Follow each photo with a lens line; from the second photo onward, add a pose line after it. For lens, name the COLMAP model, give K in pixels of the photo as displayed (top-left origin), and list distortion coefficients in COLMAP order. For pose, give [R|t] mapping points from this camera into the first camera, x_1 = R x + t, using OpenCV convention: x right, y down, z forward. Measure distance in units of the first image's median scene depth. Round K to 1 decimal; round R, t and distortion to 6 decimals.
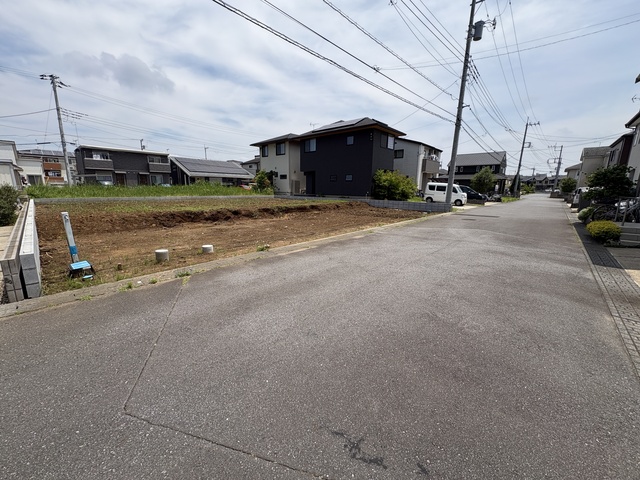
lens RADIAL K [[253.3, 0, 319.6], [0, 253.3, 240.3], [0, 0, 1]] dist [-0.000813, 0.000219]
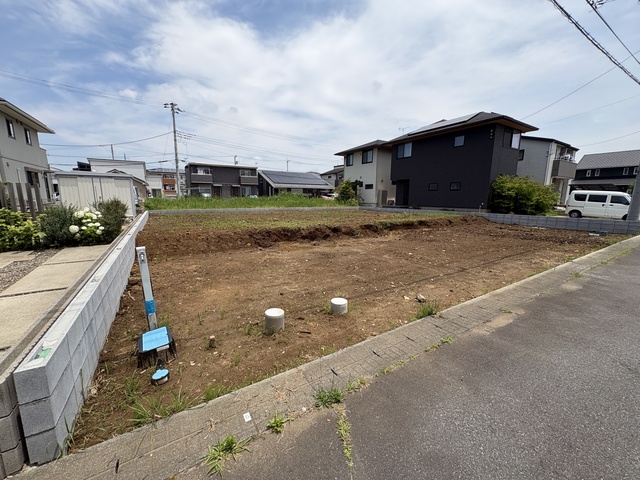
lens RADIAL K [[253.3, 0, 320.4], [0, 253.3, 240.5], [0, 0, 1]] dist [-0.000813, 0.000219]
pose [[0.963352, 0.038354, -0.265483, -0.090881], [-0.048097, 0.998383, -0.030295, -0.027343], [0.263892, 0.041953, 0.963640, 0.111398]]
